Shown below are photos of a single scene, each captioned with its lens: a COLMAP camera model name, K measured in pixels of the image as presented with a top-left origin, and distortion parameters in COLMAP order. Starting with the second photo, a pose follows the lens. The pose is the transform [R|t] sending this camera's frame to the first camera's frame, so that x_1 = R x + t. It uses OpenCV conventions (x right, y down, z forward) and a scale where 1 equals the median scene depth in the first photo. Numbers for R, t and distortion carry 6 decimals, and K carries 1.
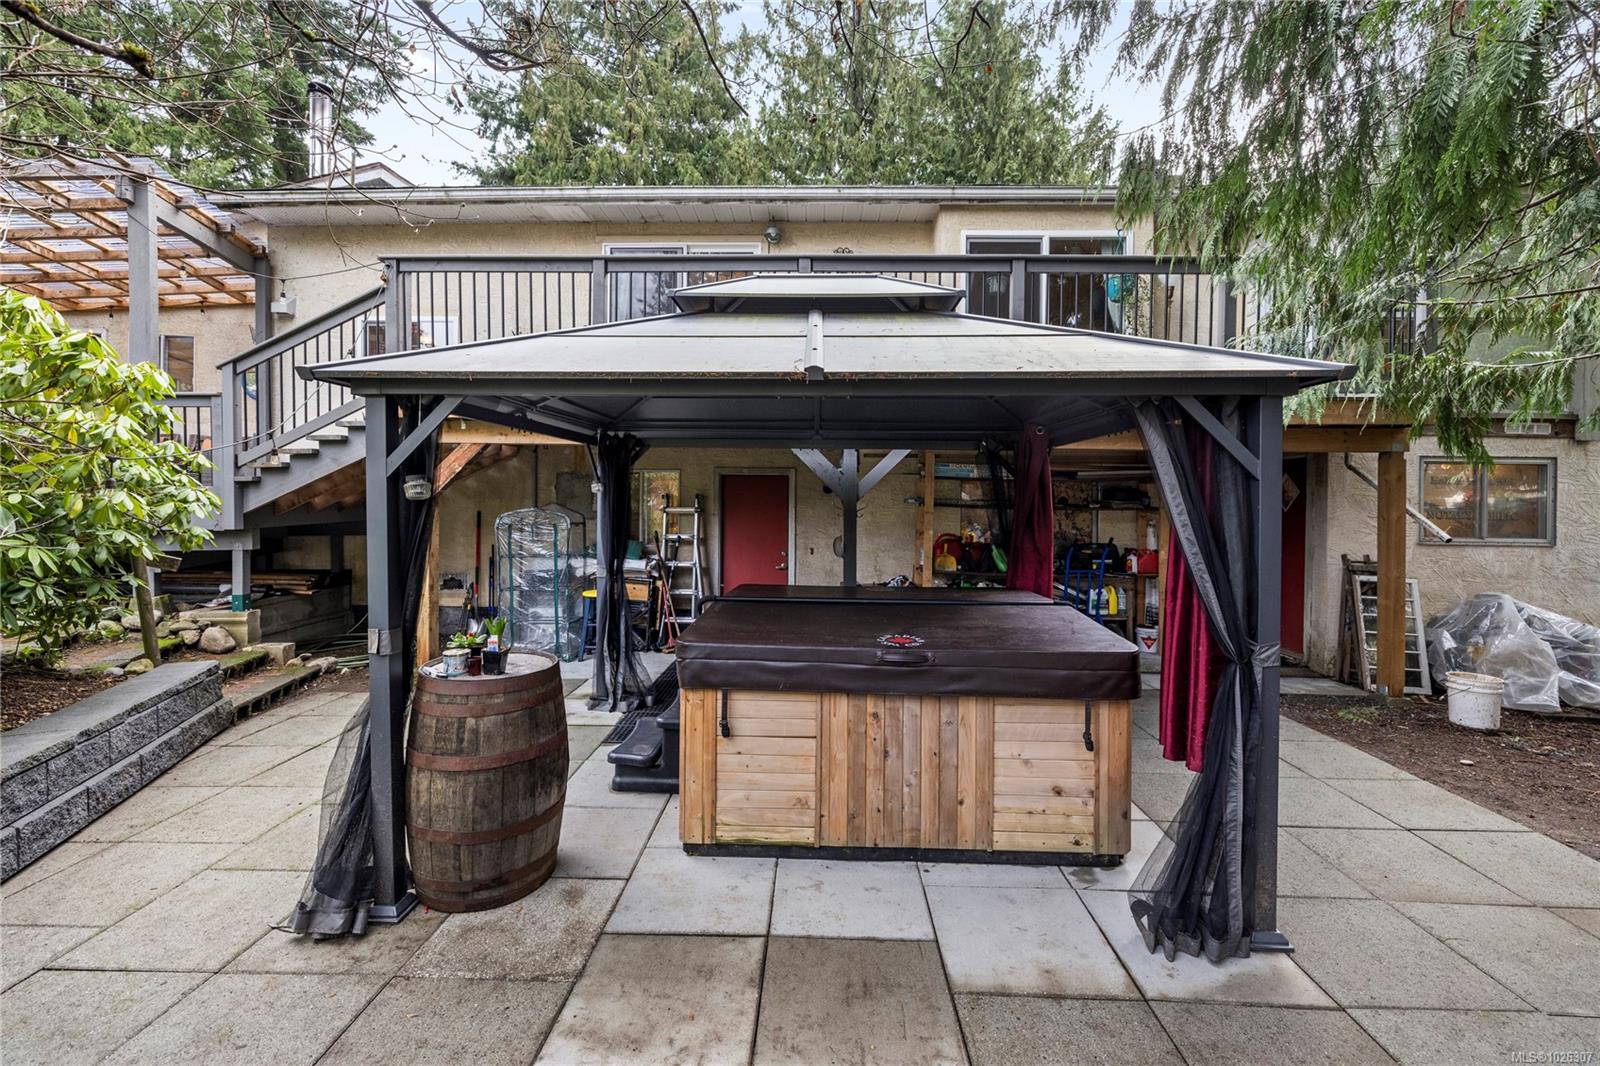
lens RADIAL K [[678.0, 0, 800.8], [0, 678.0, 521.2], [0, 0, 1]] dist [0.003536, -0.000254]
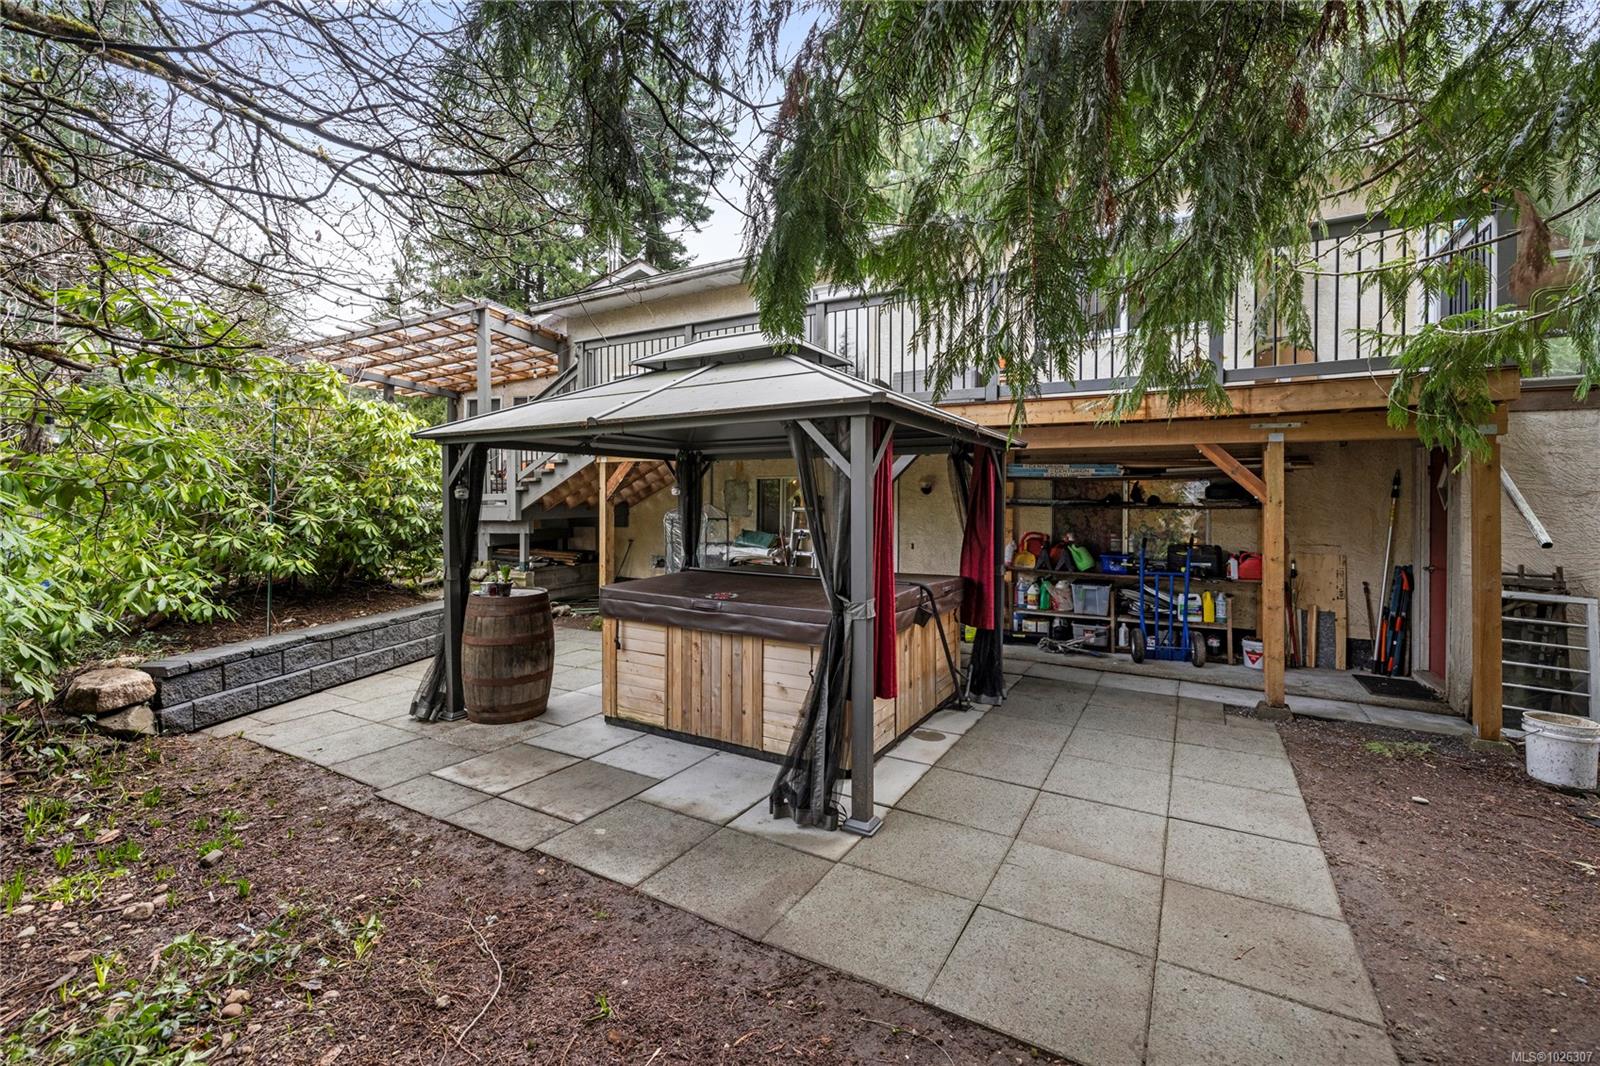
lens RADIAL K [[678.0, 0, 794.2], [0, 678.0, 522.7], [0, 0, 1]] dist [0.003536, -0.000254]
pose [[0.878229, 0.009403, -0.478147, 0.983398], [-0.011231, 0.999936, -0.000964, 0.022808], [0.478108, 0.006217, 0.878279, -0.180574]]
